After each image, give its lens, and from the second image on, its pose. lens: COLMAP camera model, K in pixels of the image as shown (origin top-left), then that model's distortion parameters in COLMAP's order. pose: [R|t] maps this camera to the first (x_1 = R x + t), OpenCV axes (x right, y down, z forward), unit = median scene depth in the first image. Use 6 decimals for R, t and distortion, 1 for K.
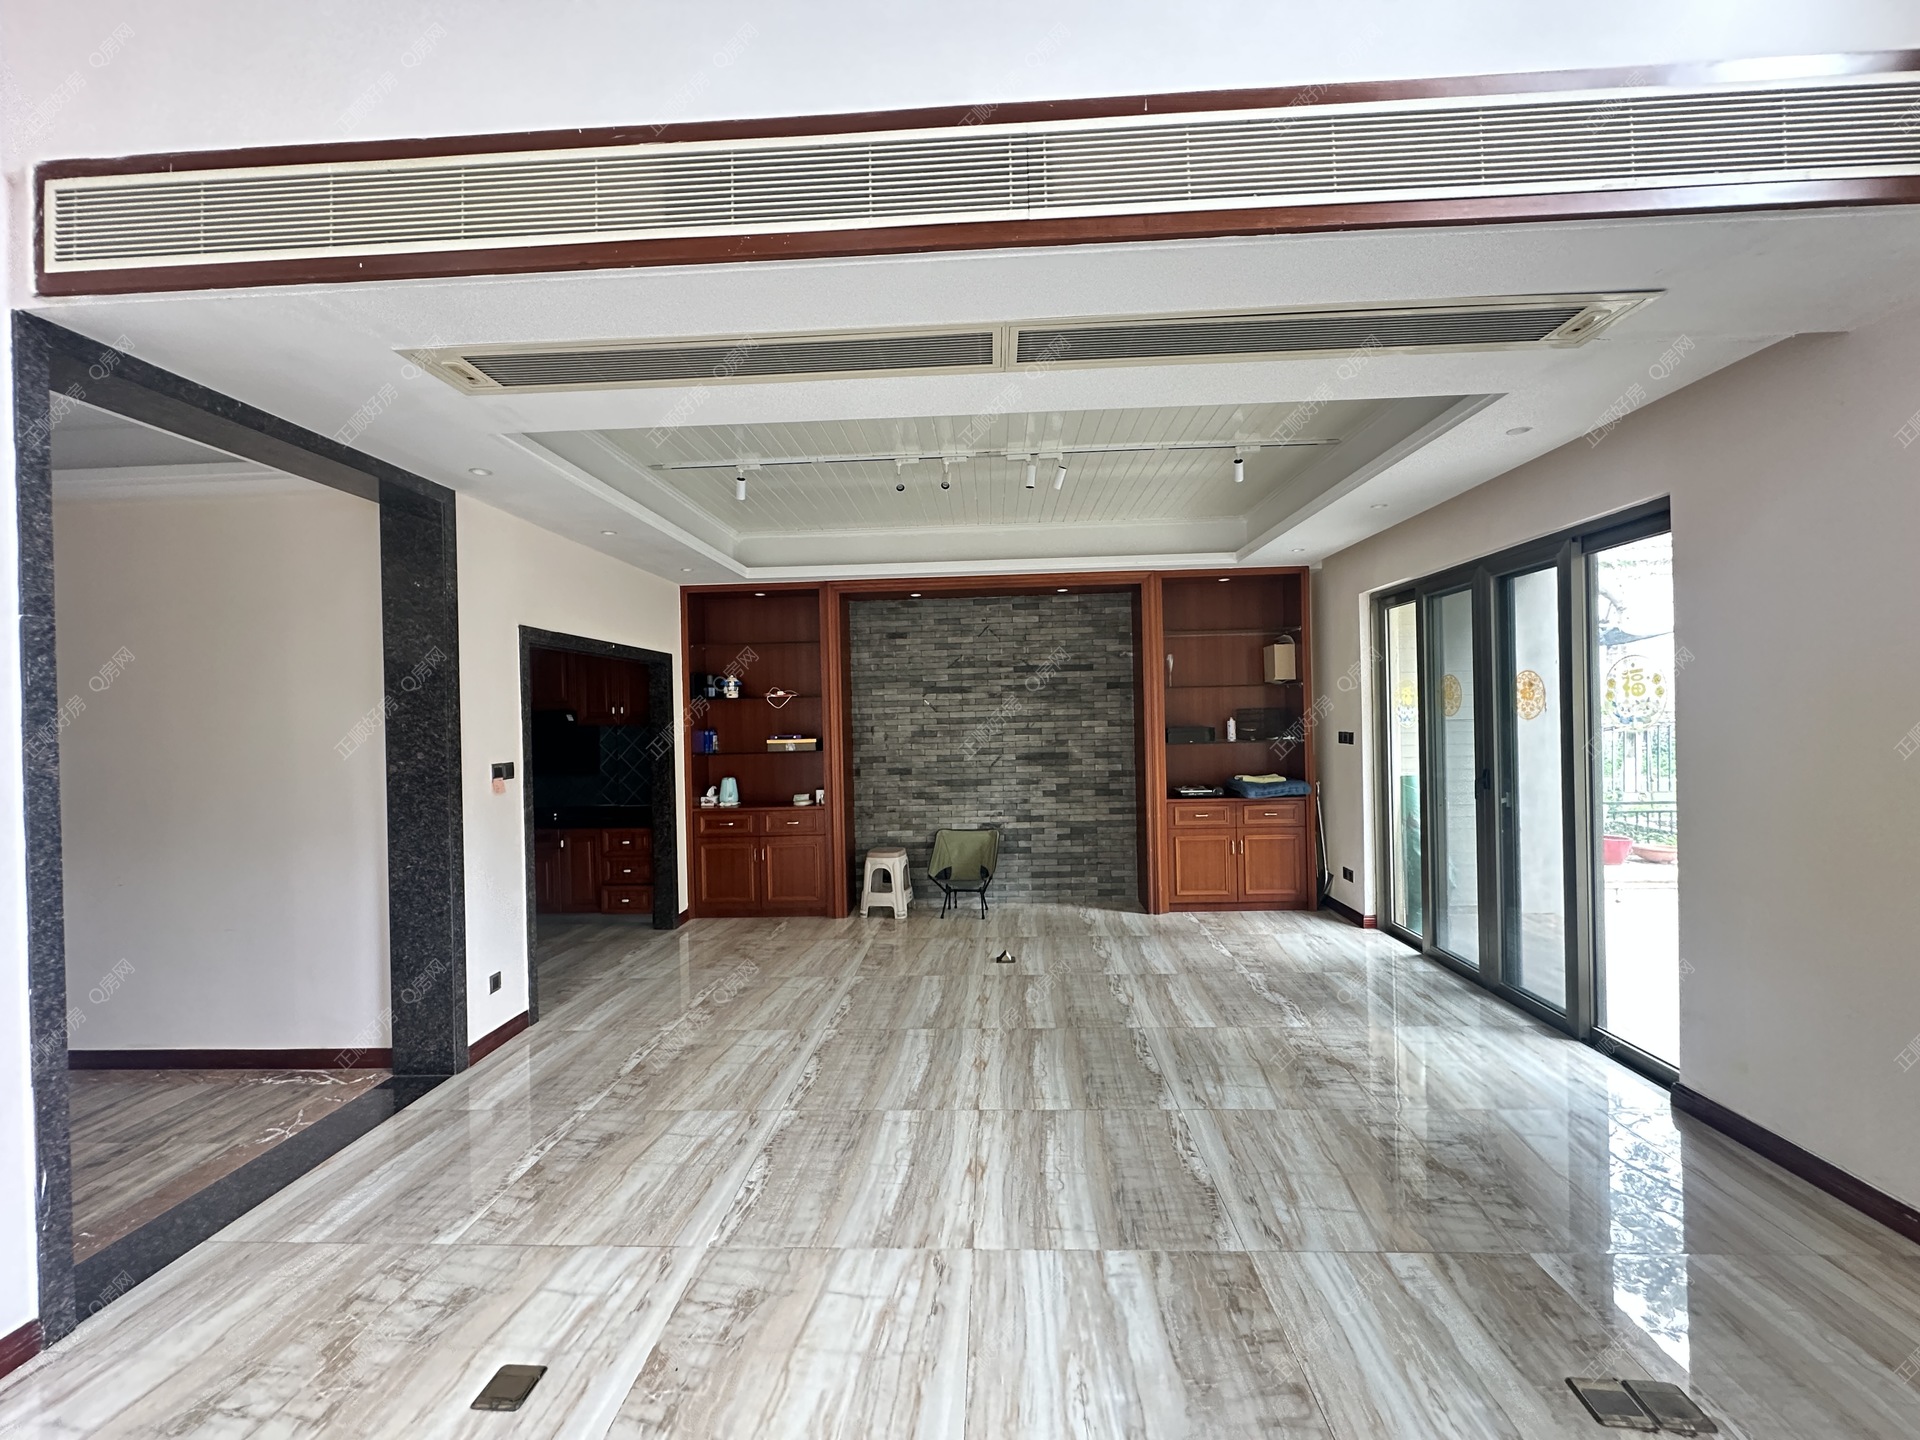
lens RADIAL K [[764.1, 0, 962.2], [0, 764.1, 721.0], [0, 0, 1]] dist [-0.004627, 0.001509]
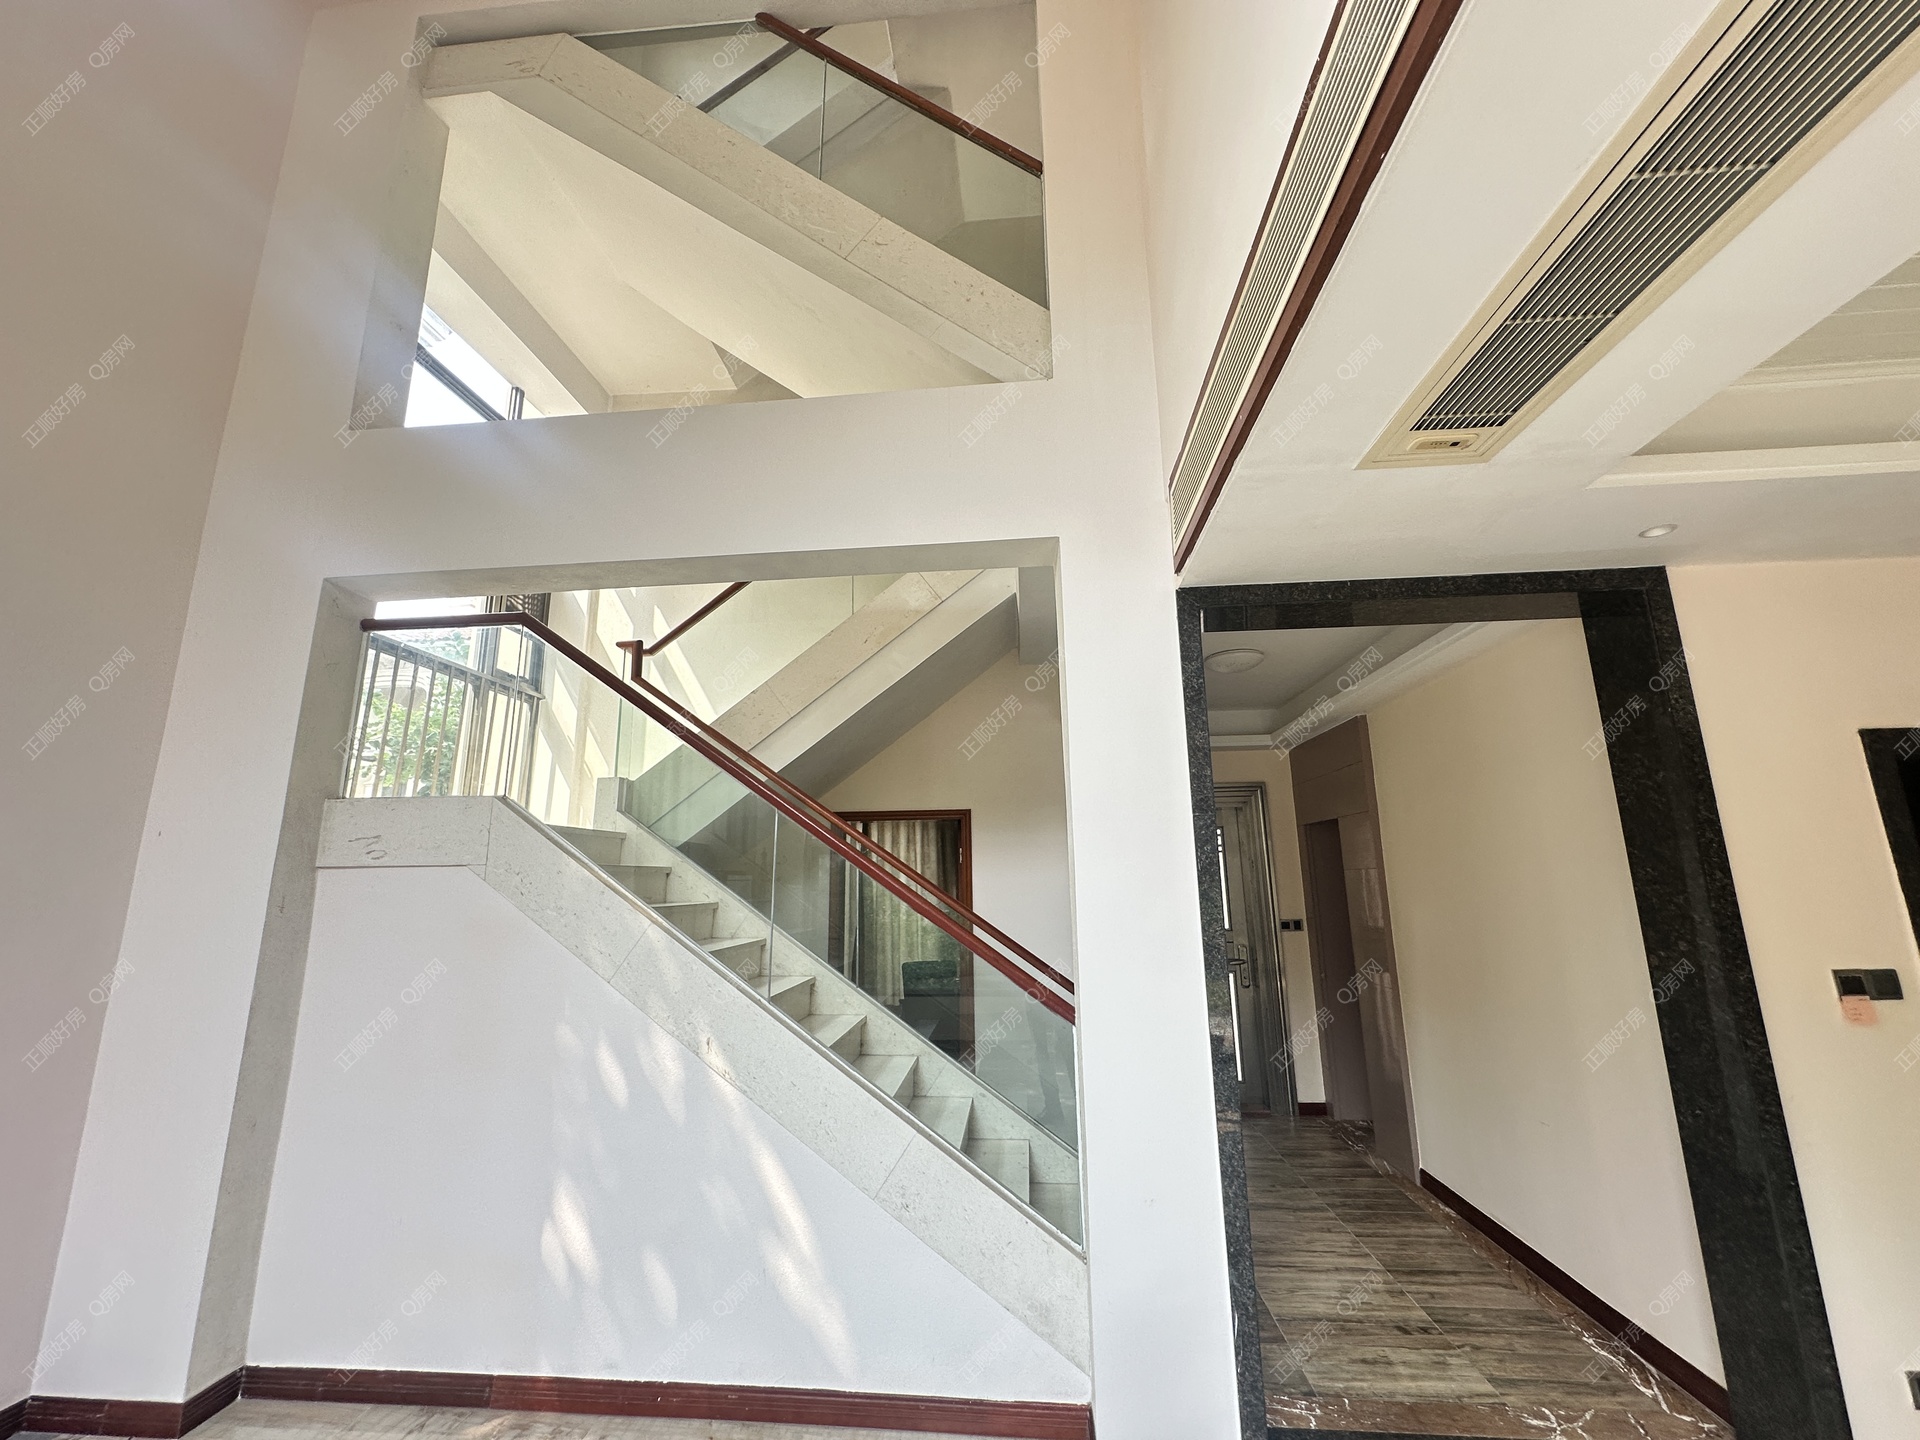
lens RADIAL K [[764.1, 0, 954.8], [0, 764.1, 719.5], [0, 0, 1]] dist [-0.004627, 0.001509]
pose [[-0.047443, -0.184567, -0.981674, 0.042087], [0.008291, 0.982674, -0.185156, -0.034175], [0.998840, -0.016923, -0.045091, 0.369209]]
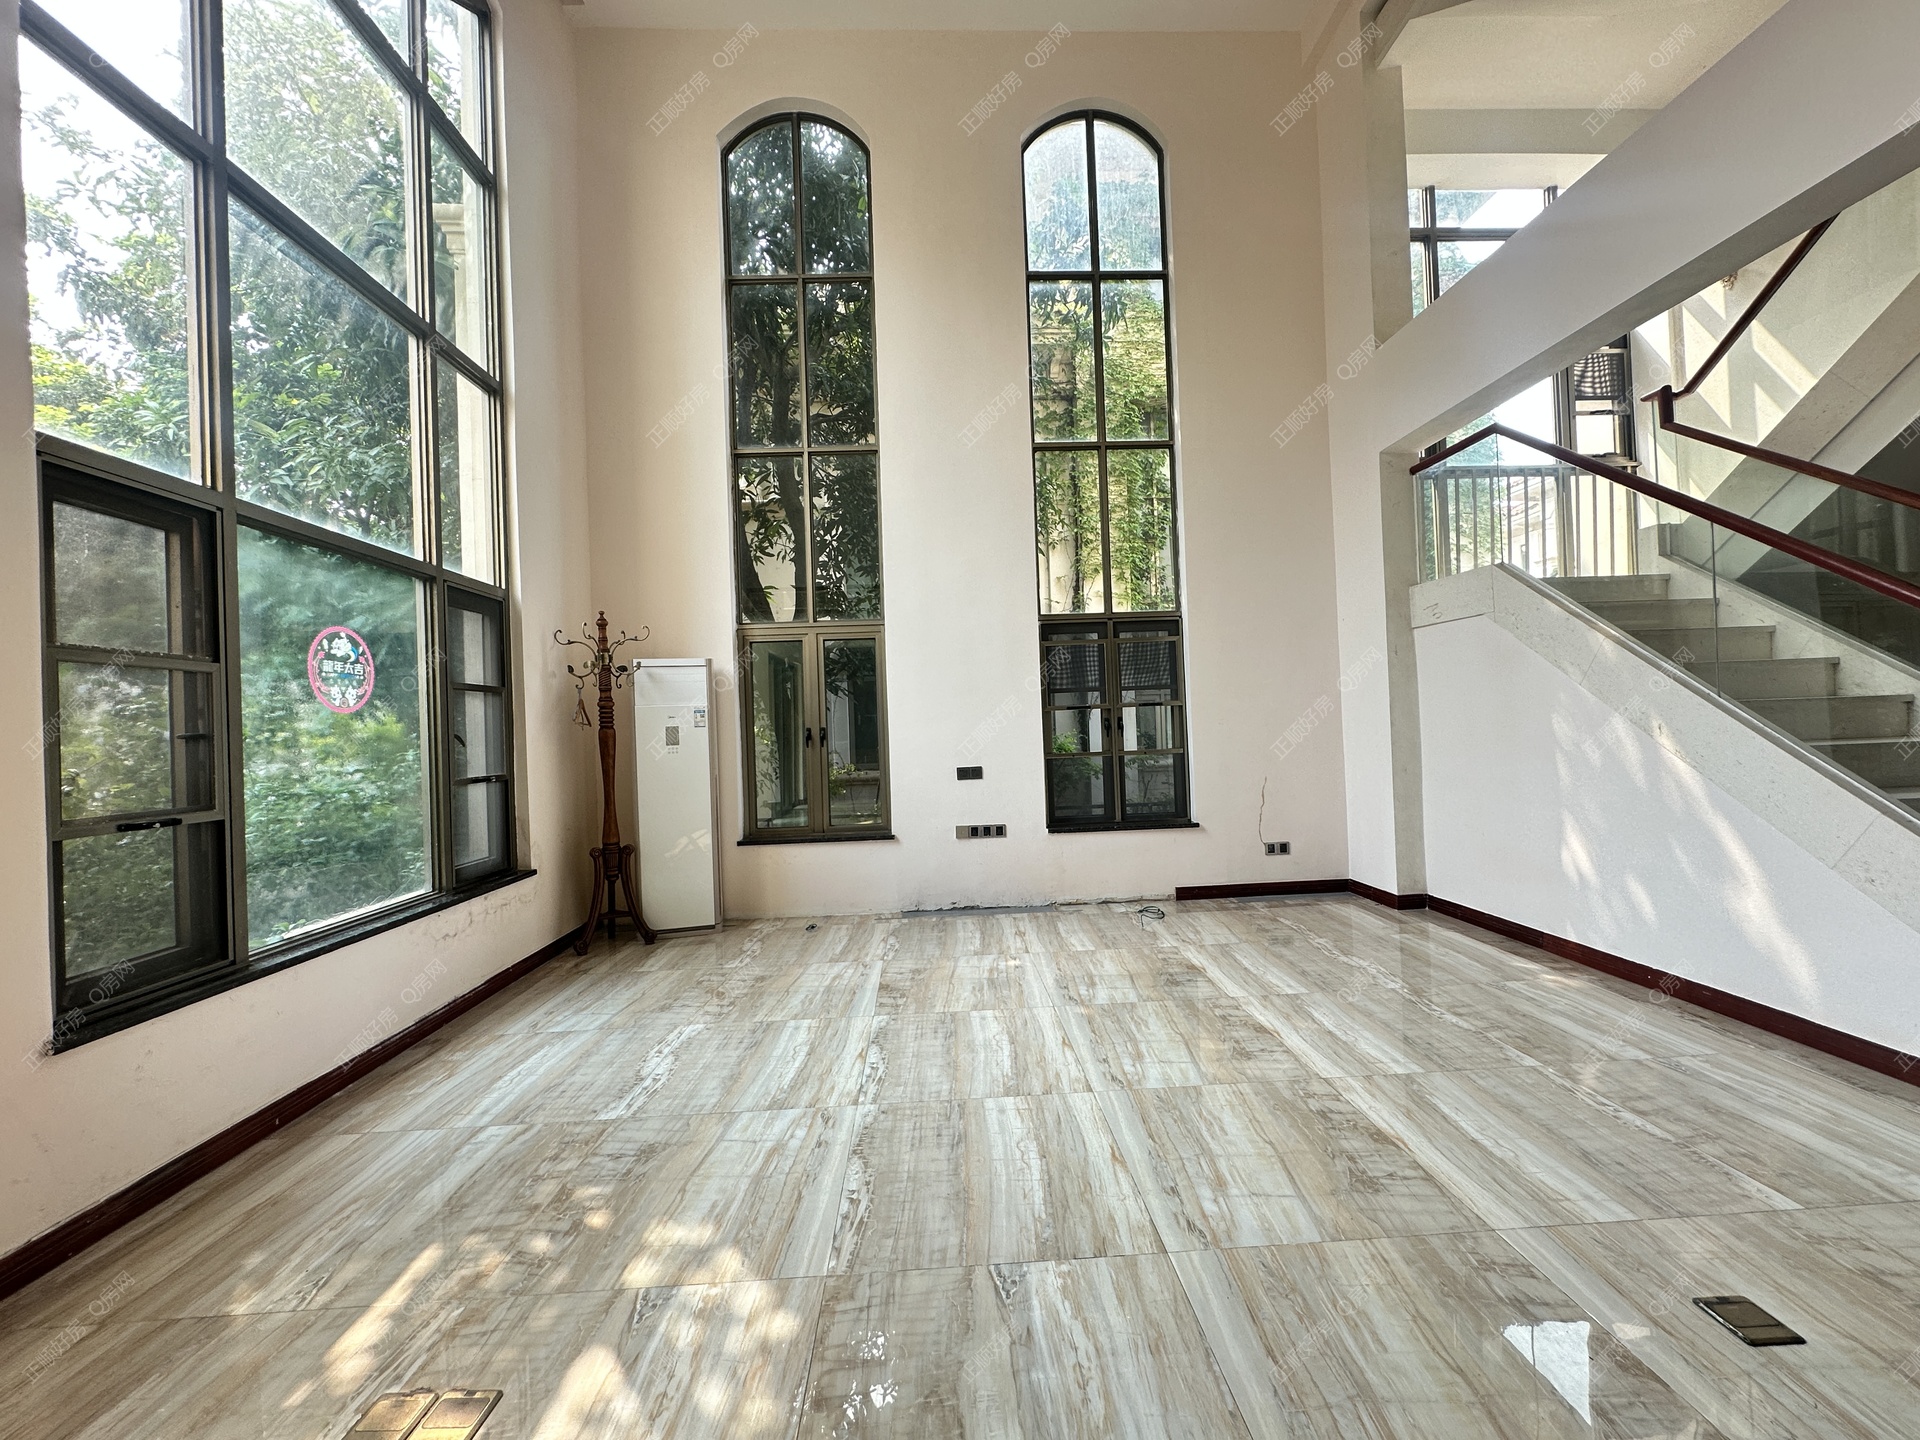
lens RADIAL K [[764.1, 0, 959.0], [0, 764.1, 716.9], [0, 0, 1]] dist [-0.004627, 0.001509]
pose [[-0.993755, 0.058379, -0.095092, 0.176033], [0.058588, 0.998282, 0.000596, 0.075581], [0.094964, -0.004979, -0.995468, 0.919037]]
